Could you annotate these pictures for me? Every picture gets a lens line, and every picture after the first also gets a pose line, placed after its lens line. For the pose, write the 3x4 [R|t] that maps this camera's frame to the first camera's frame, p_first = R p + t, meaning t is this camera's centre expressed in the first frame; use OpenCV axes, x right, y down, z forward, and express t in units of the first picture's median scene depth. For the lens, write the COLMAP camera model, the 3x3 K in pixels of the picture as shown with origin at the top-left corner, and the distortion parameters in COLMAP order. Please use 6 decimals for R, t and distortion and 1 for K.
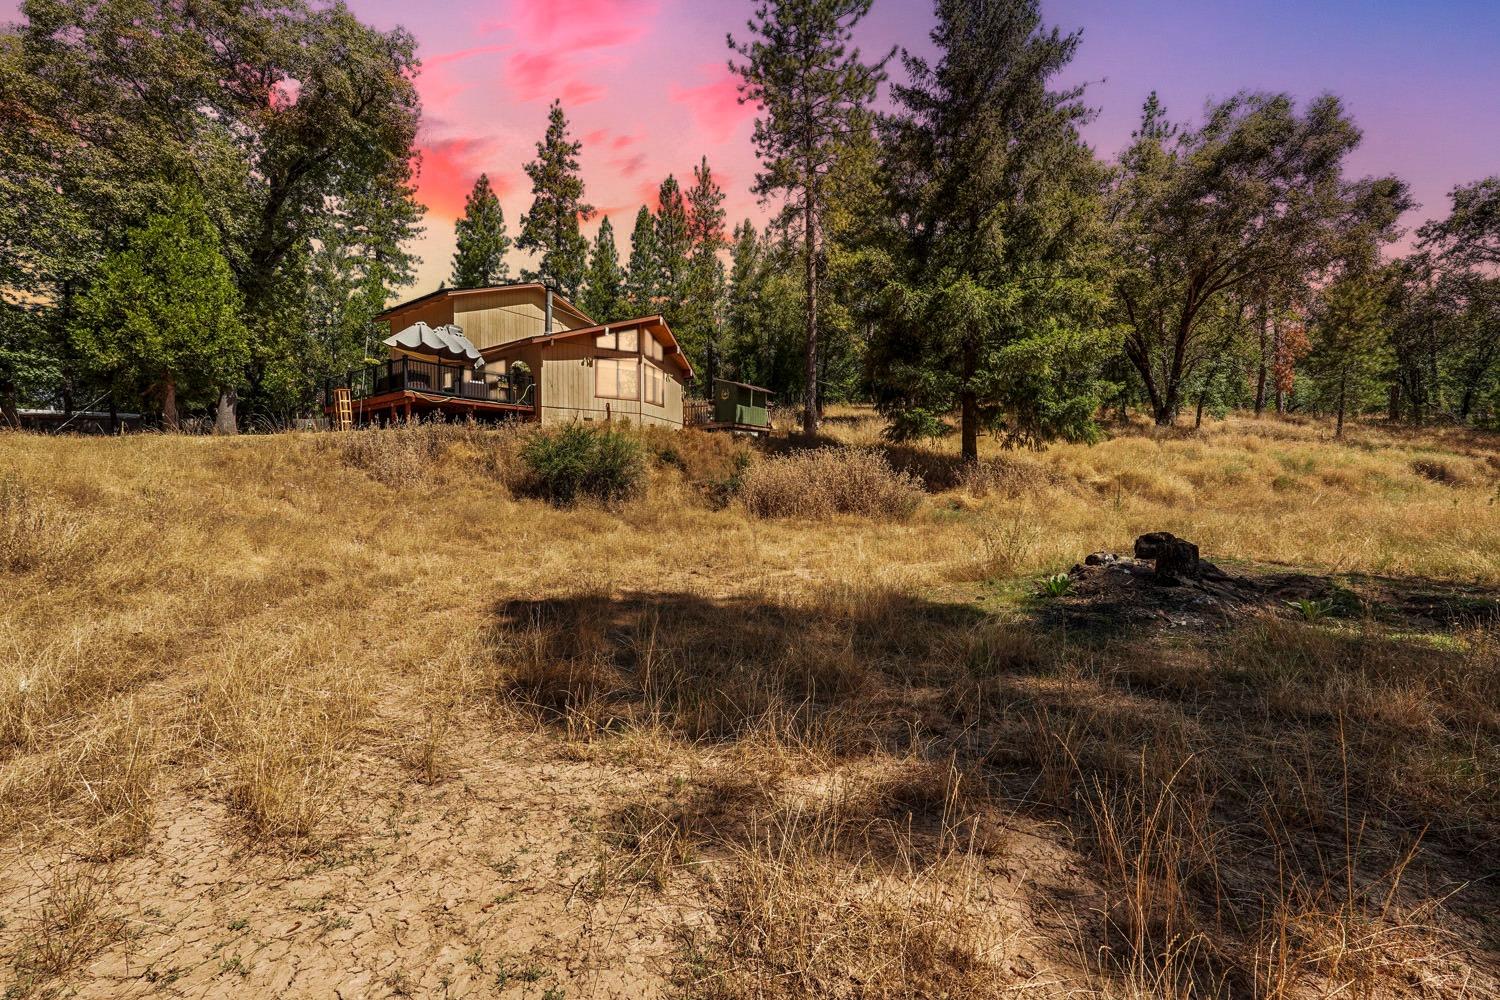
lens RADIAL K [[670.8, 0, 751.1], [0, 670.8, 498.7], [0, 0, 1]] dist [-0.010480, 0.006311]
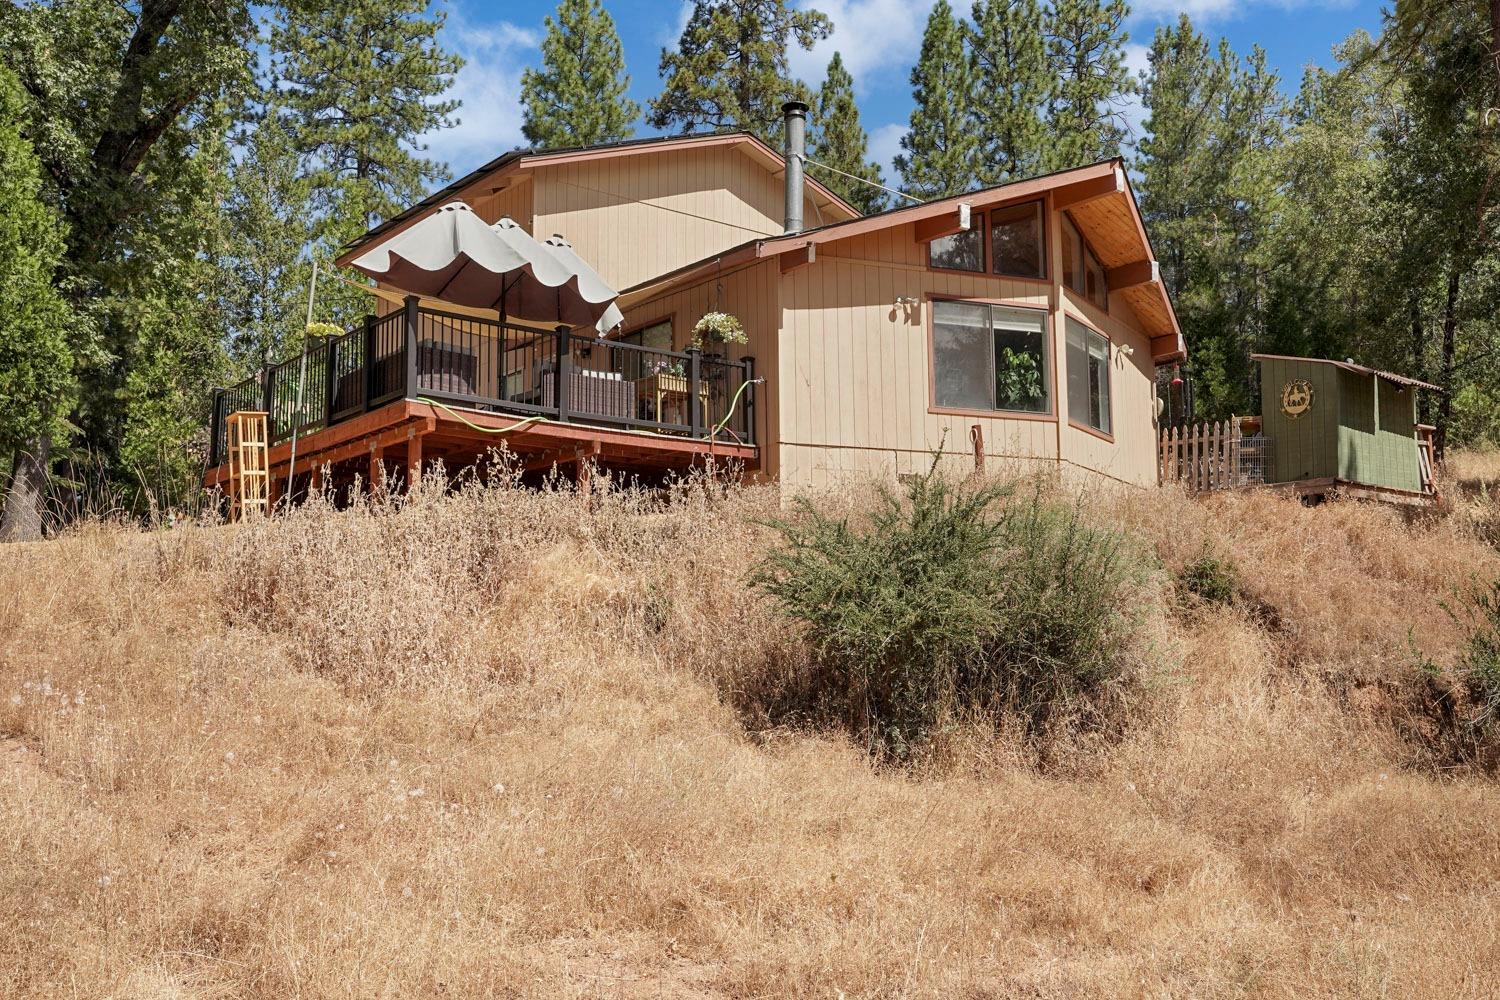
lens RADIAL K [[1513.4, 0, 749.9], [0, 1513.4, 500.9], [0, 0, 1]] dist [-0.003441, 0.000000]
pose [[0.968434, -0.032758, -0.247109, -0.142333], [-0.000035, 0.991309, -0.131551, -0.009579], [0.249271, 0.127407, 0.960017, 0.275777]]
